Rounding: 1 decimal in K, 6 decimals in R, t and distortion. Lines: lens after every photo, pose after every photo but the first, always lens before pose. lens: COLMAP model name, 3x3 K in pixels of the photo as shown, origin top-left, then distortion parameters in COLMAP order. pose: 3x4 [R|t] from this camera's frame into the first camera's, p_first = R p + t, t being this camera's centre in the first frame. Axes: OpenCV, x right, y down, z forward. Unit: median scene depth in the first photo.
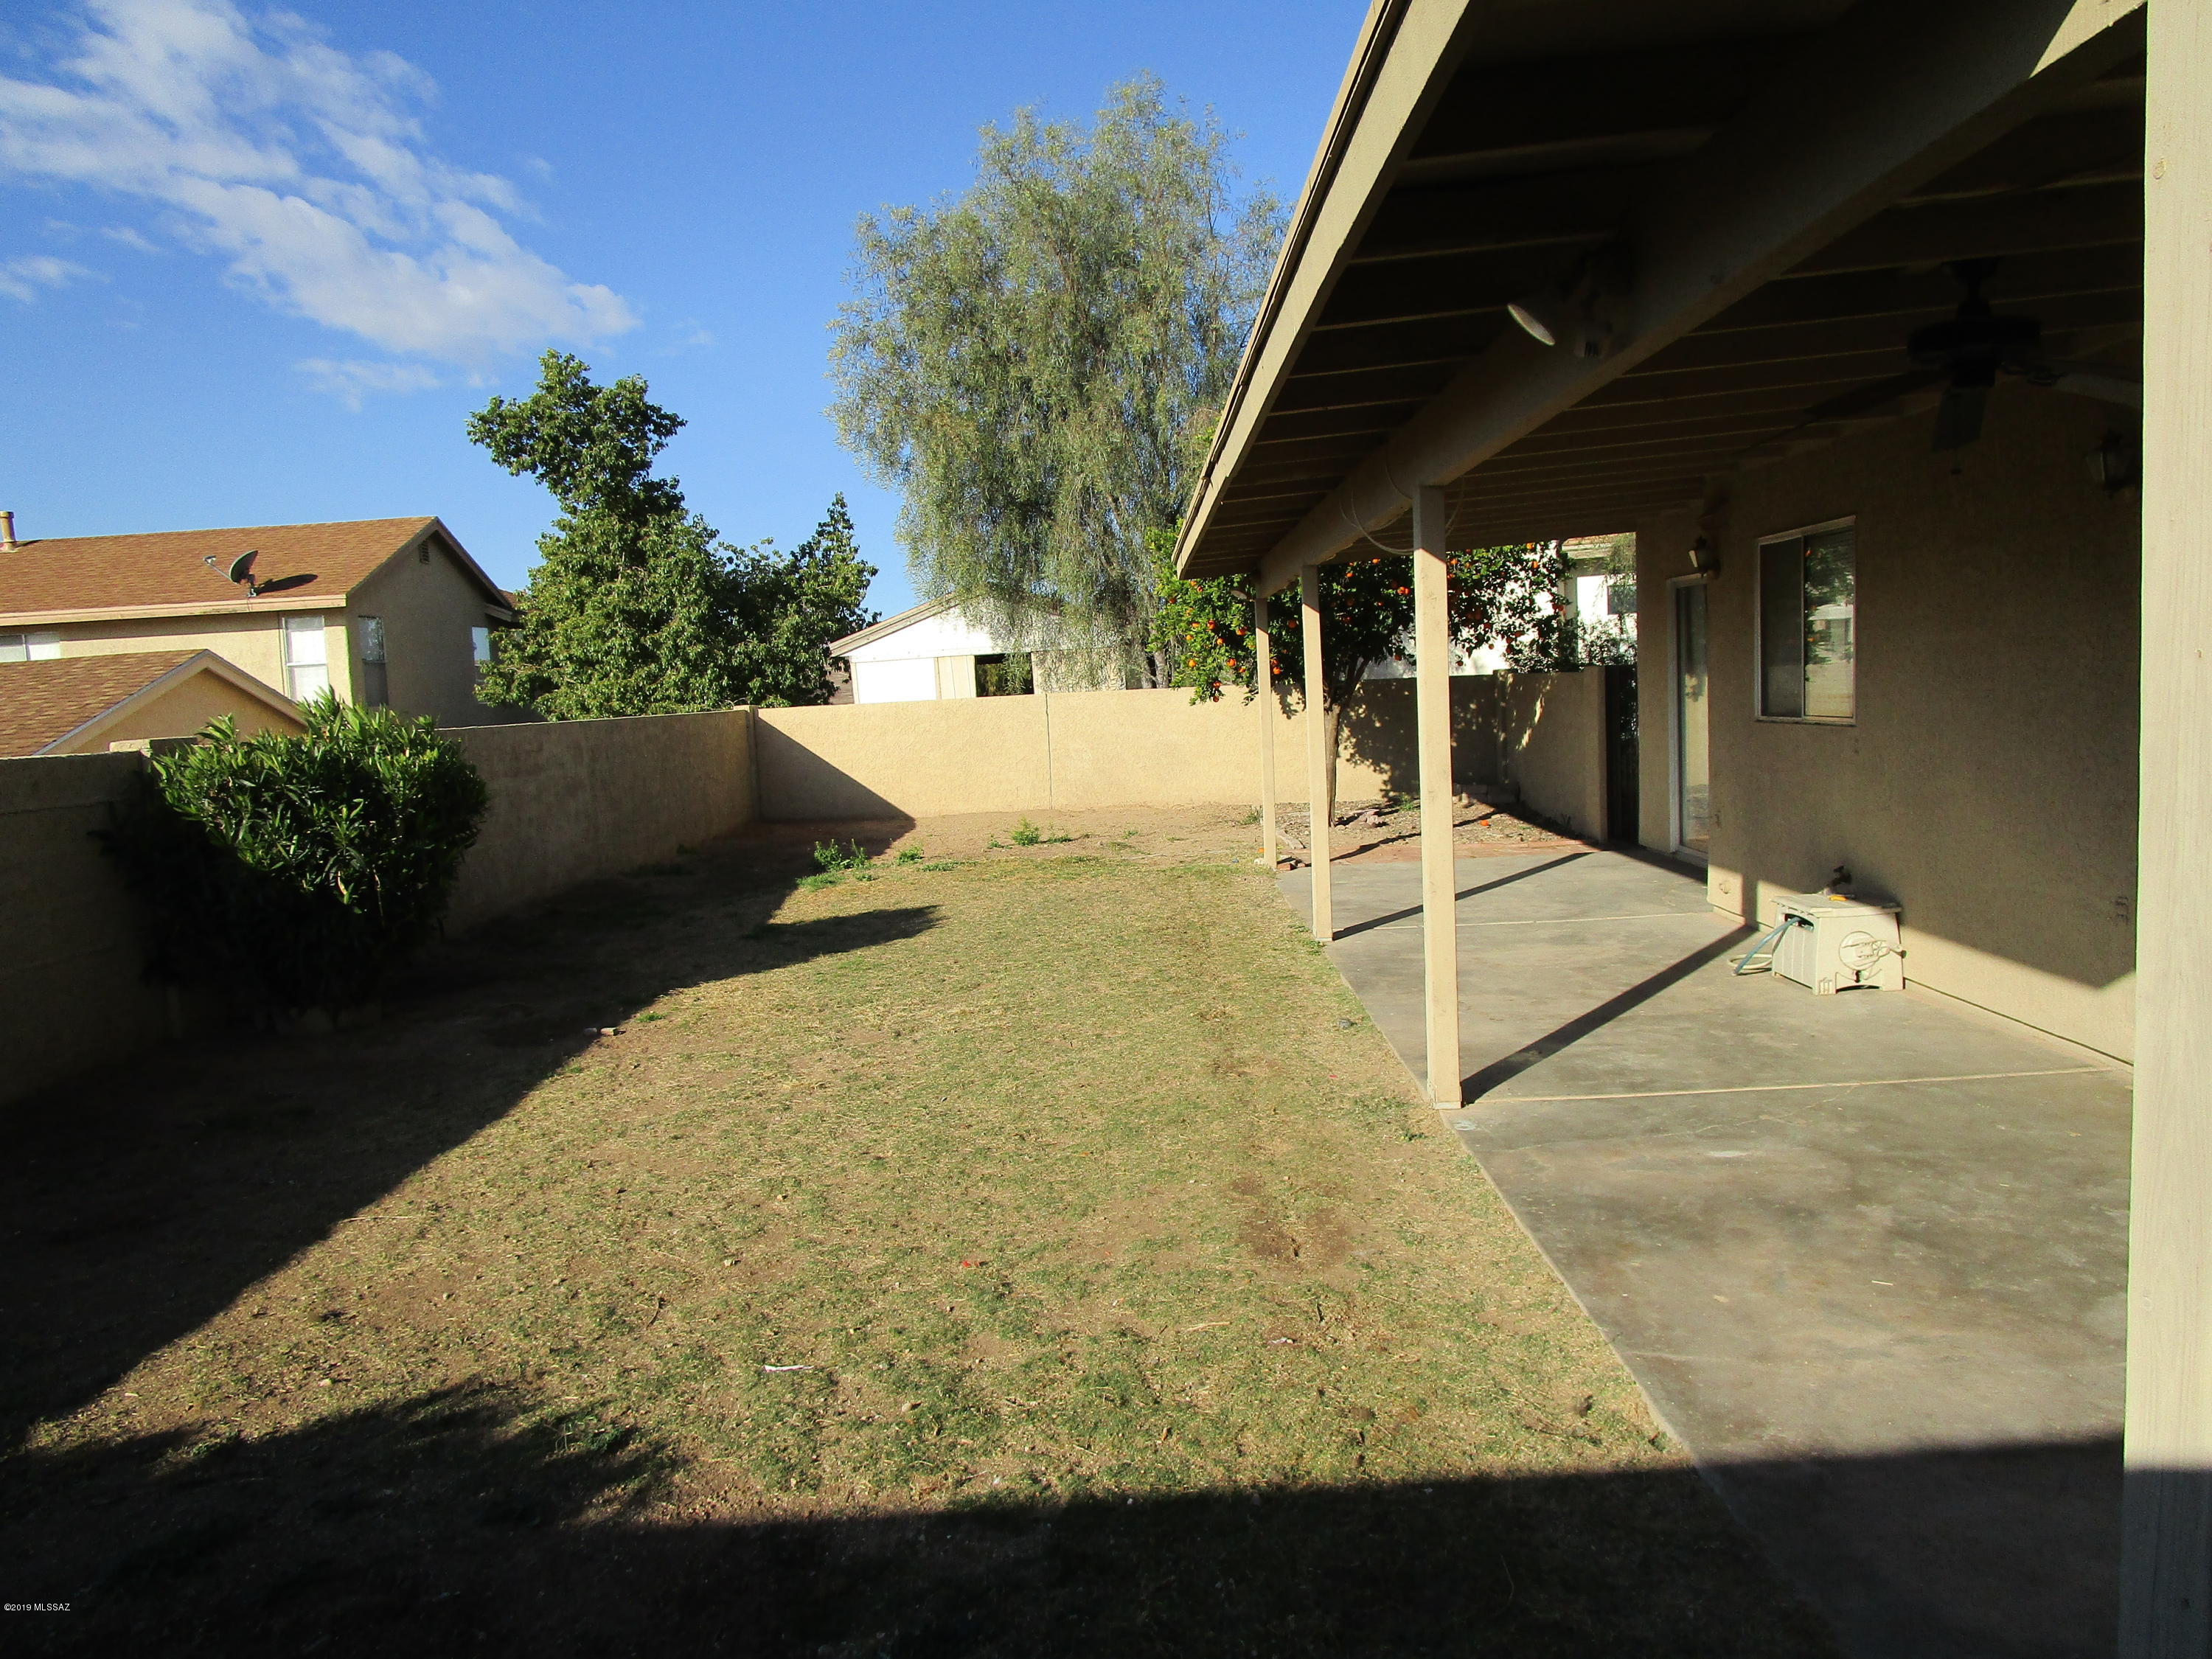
lens RADIAL K [[1588.9, 0, 1099.6], [0, 1588.9, 839.0], [0, 0, 1]] dist [-0.011846, 0.002618]
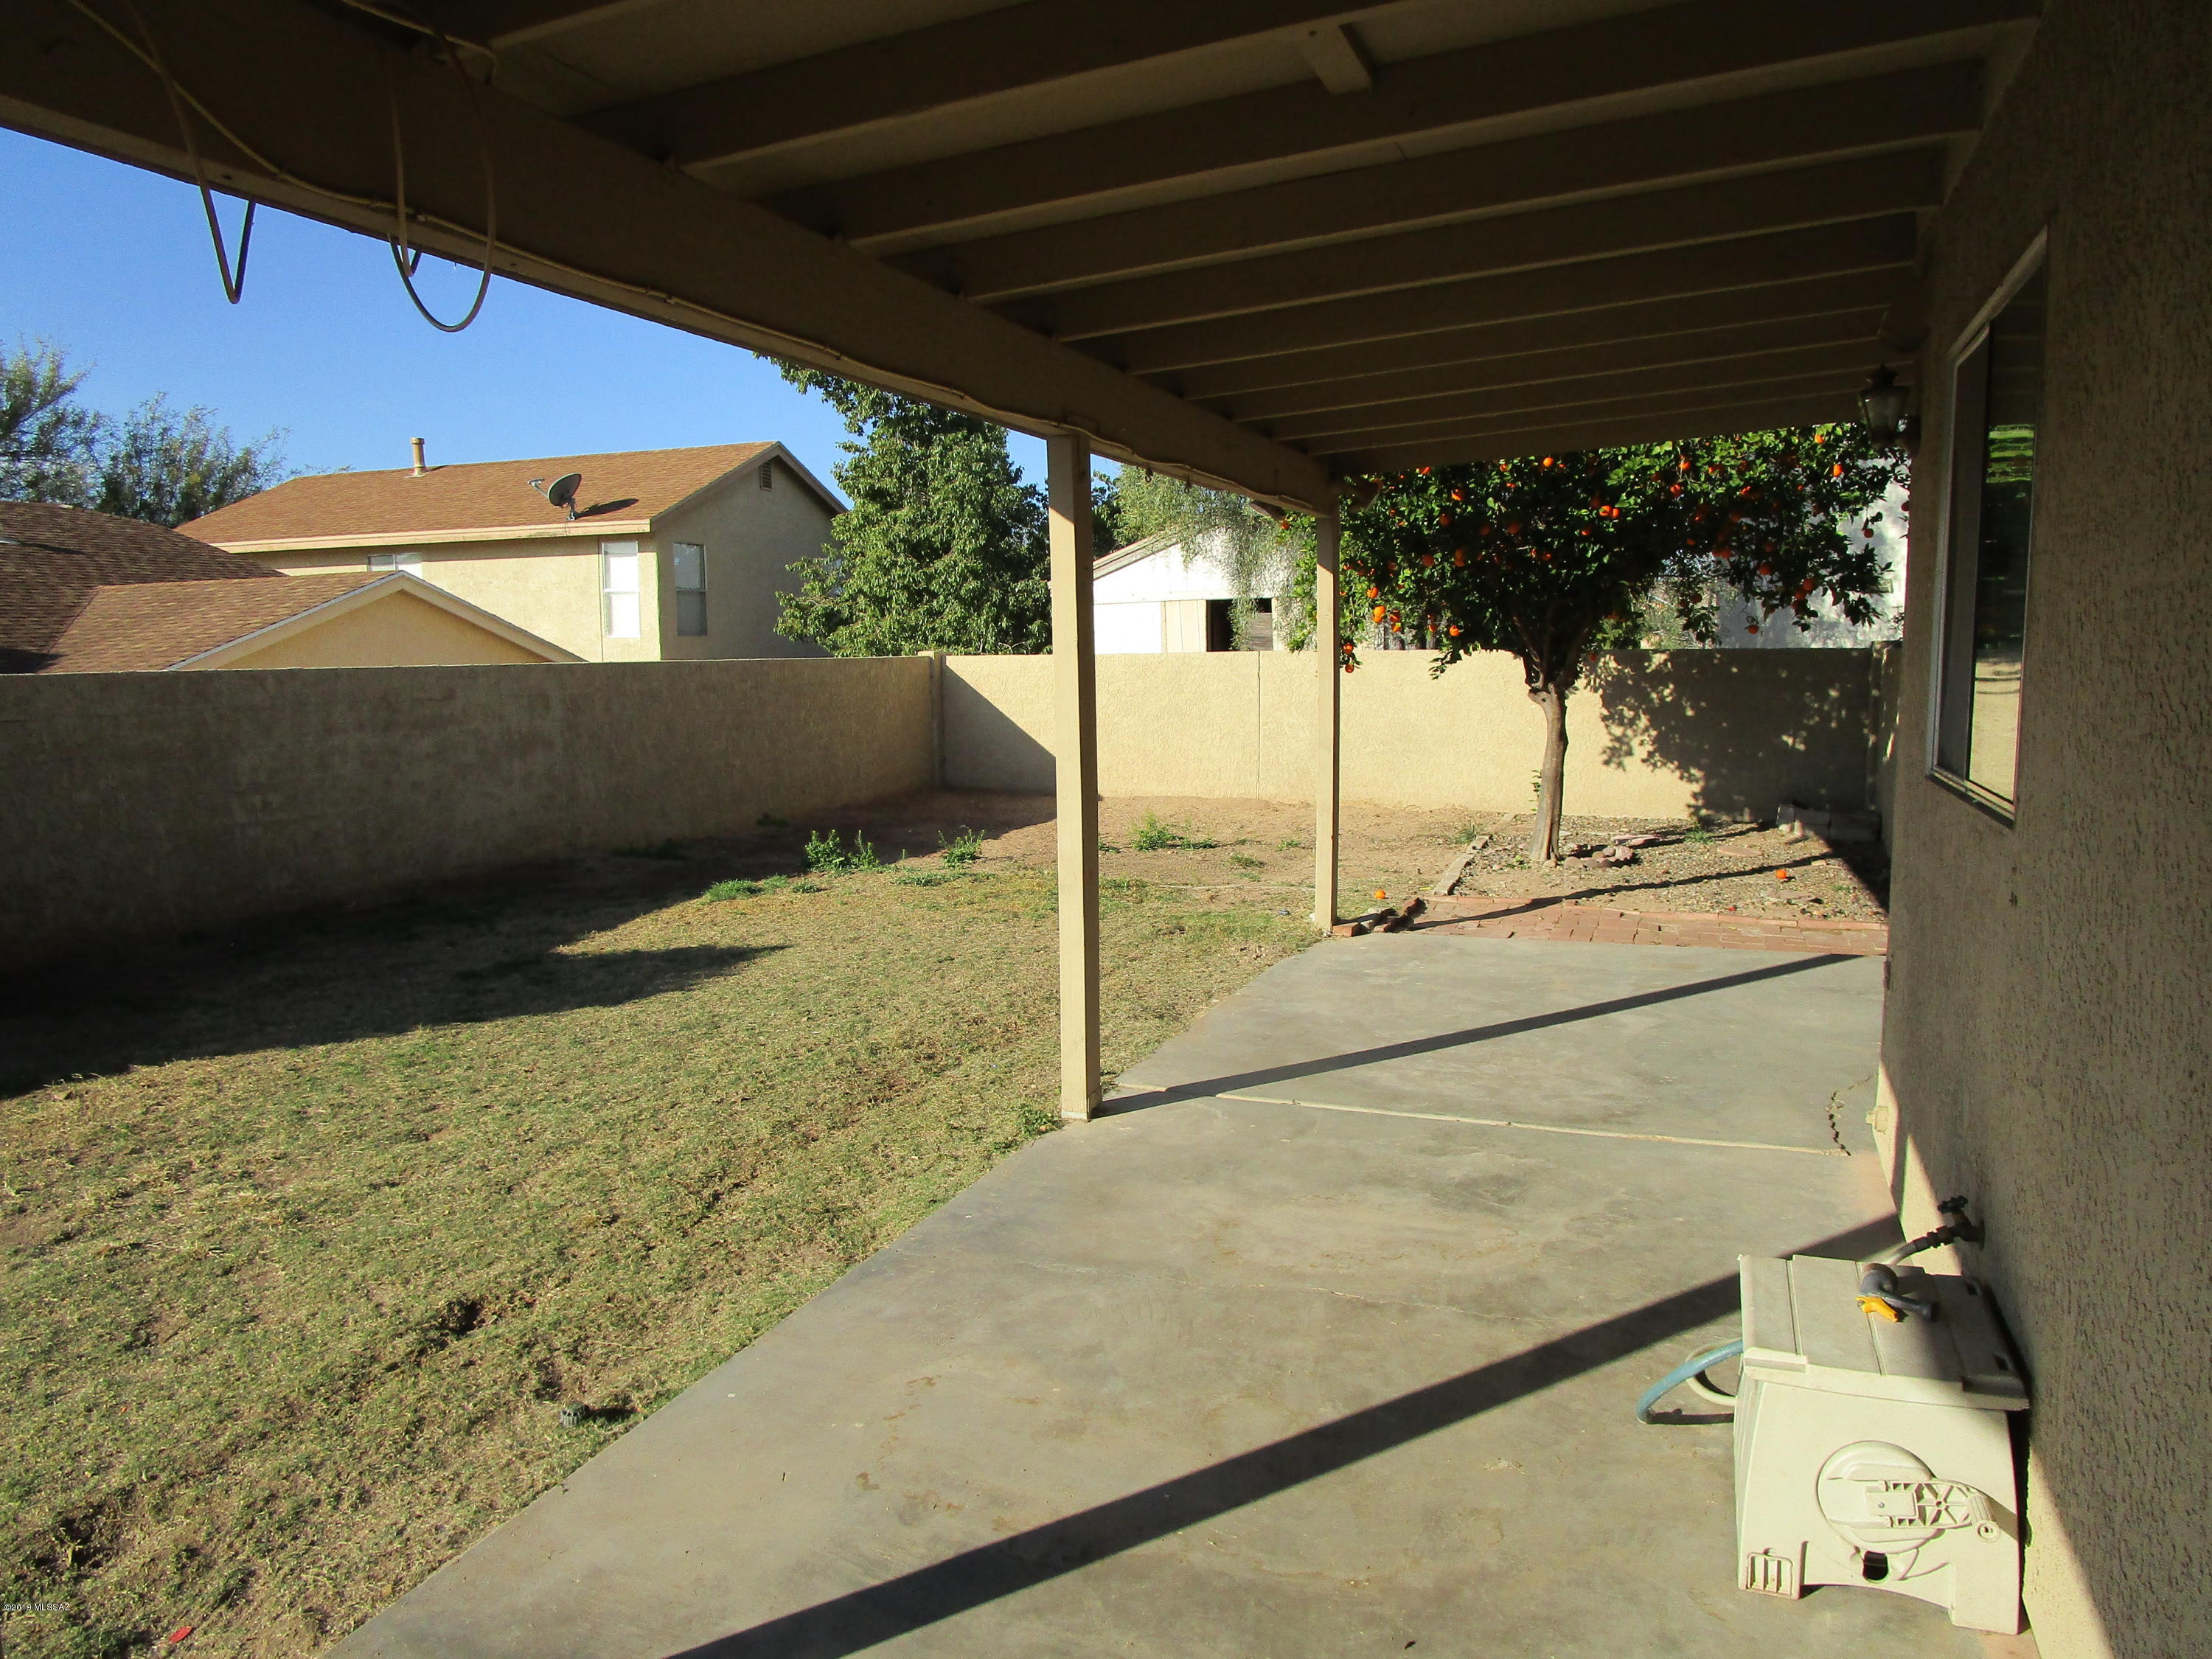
lens RADIAL K [[1588.9, 0, 1113.2], [0, 1588.9, 819.5], [0, 0, 1]] dist [-0.011846, 0.002618]
pose [[0.940109, 0.073640, -0.332825, 0.126333], [-0.066626, 0.997250, 0.032453, -0.022479], [0.334300, -0.008334, 0.942430, 0.184731]]
